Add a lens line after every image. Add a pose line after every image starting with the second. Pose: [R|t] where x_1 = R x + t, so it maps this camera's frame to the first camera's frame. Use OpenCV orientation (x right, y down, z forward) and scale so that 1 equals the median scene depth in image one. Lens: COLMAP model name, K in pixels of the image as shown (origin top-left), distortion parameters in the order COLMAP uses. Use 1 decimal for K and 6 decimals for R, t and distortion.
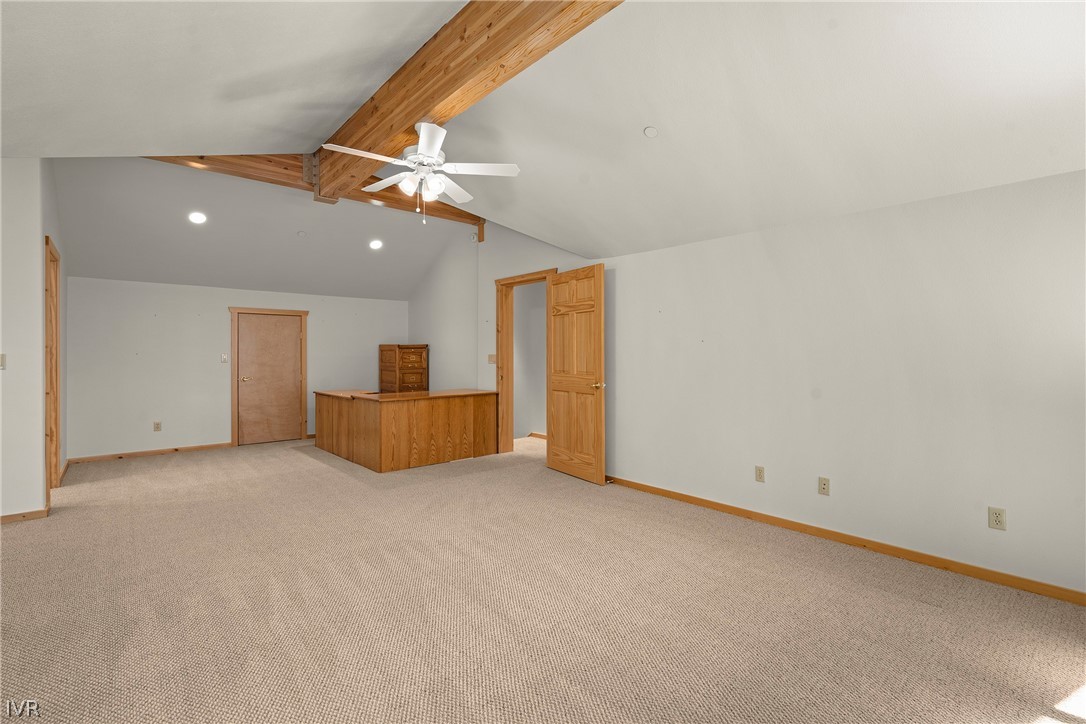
lens RADIAL K [[492.1, 0, 543.4], [0, 492.1, 355.9], [0, 0, 1]] dist [-0.003327, -0.000018]
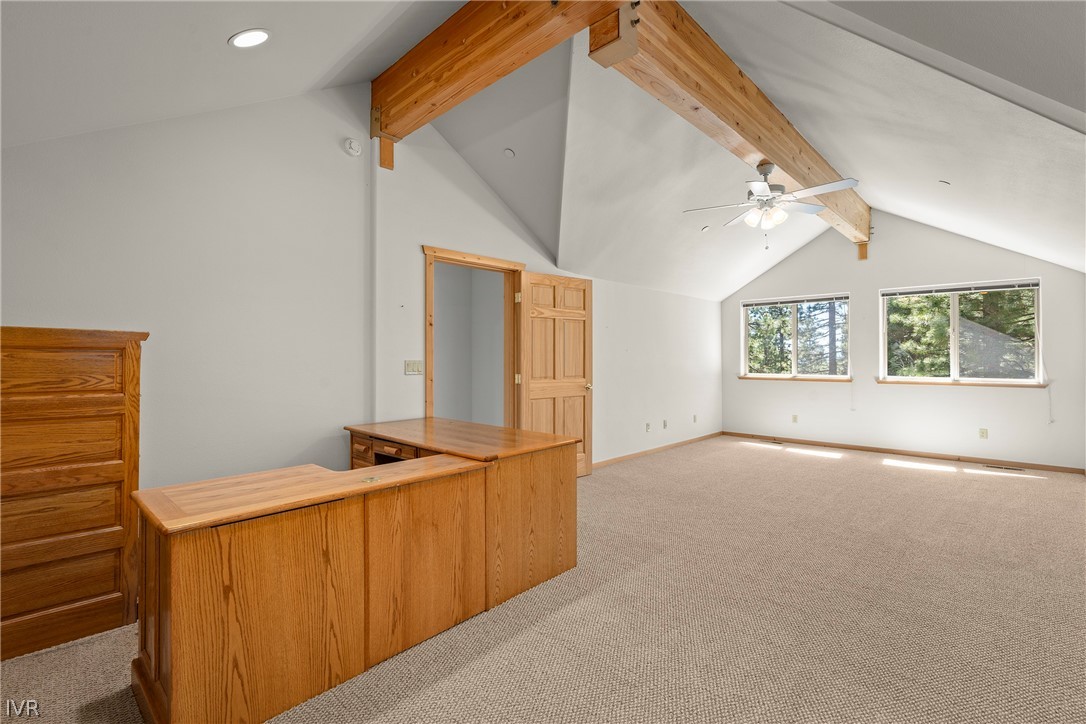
lens RADIAL K [[492.1, 0, 543.5], [0, 492.1, 360.6], [0, 0, 1]] dist [-0.003327, -0.000018]
pose [[-0.080992, 0.000743, 0.996714, -0.753554], [0.012735, 0.999919, 0.000289, -0.000654], [-0.996633, 0.012717, -0.080995, 0.899562]]
